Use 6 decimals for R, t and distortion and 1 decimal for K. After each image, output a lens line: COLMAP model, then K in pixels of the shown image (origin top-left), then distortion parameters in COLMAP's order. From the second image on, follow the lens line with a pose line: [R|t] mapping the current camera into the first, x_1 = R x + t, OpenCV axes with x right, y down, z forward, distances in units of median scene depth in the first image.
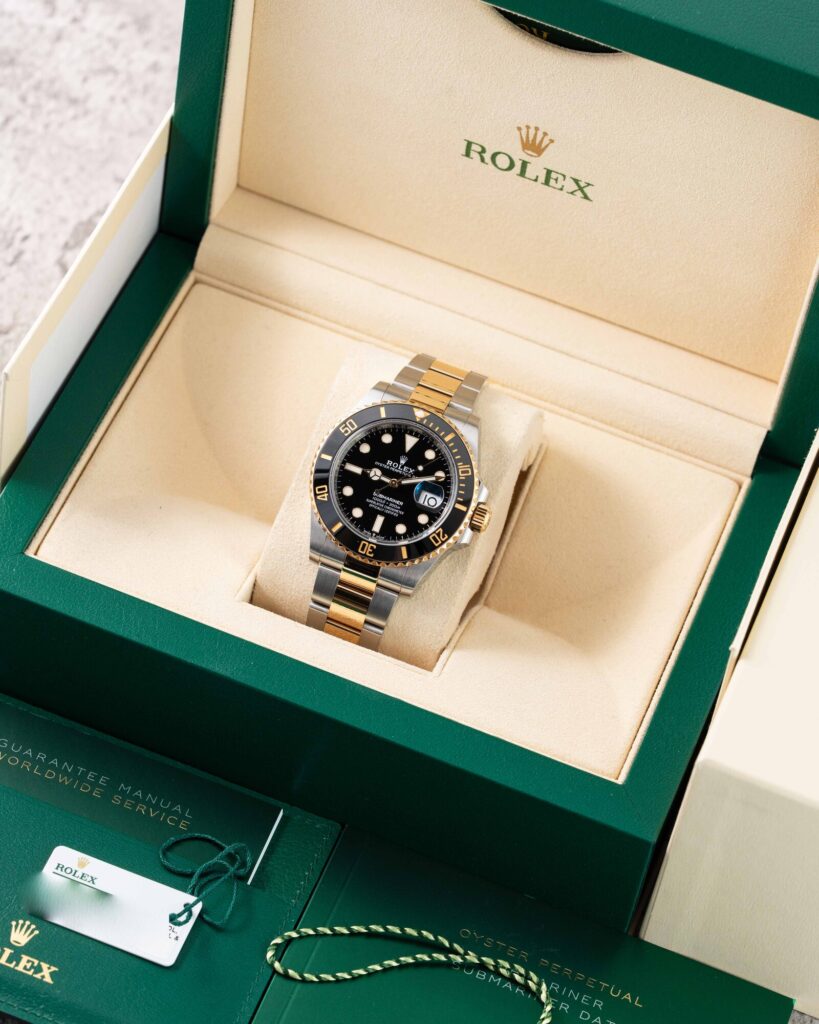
lens RADIAL K [[4545.6, 0, 411.4], [0, 4545.6, 514.4], [0, 0, 1]] dist [0.007396, 0.000000]
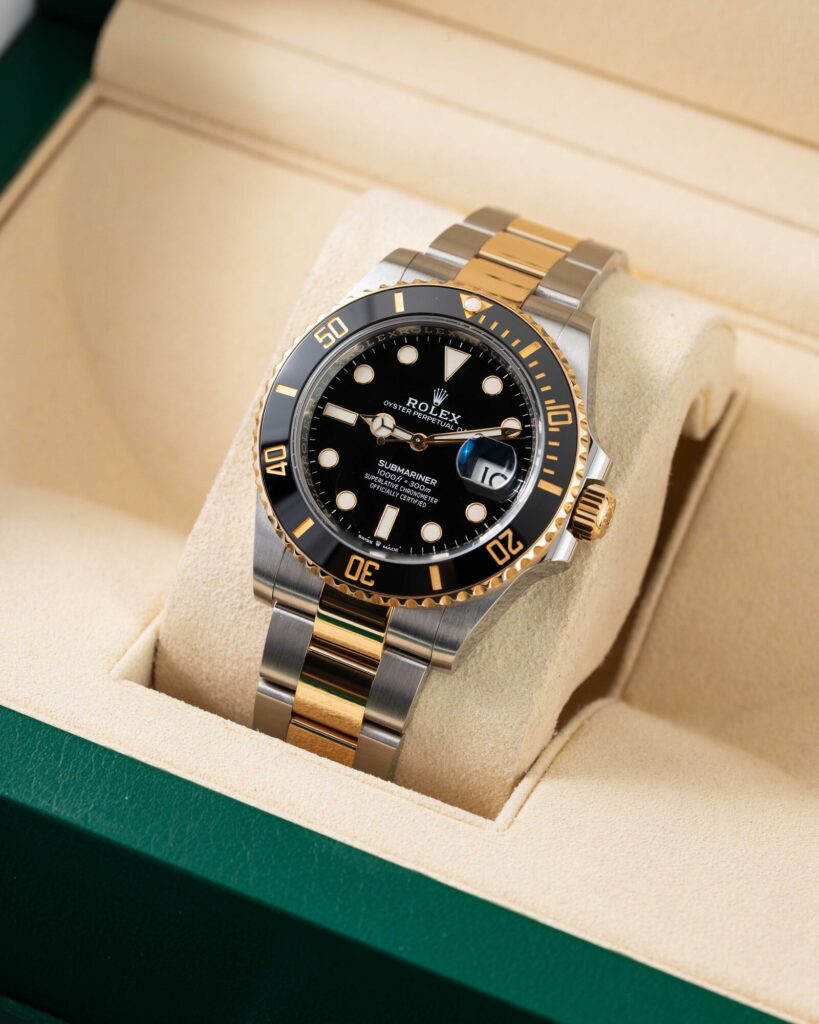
lens RADIAL K [[4545.6, 0, 405.8], [0, 4545.6, 504.4], [0, 0, 1]] dist [0.007396, 0.000000]
pose [[0.994920, -0.001058, -0.100661, 0.044983], [-0.005663, 0.997773, -0.066463, 0.033230], [0.100507, 0.066695, 0.992698, 0.501819]]
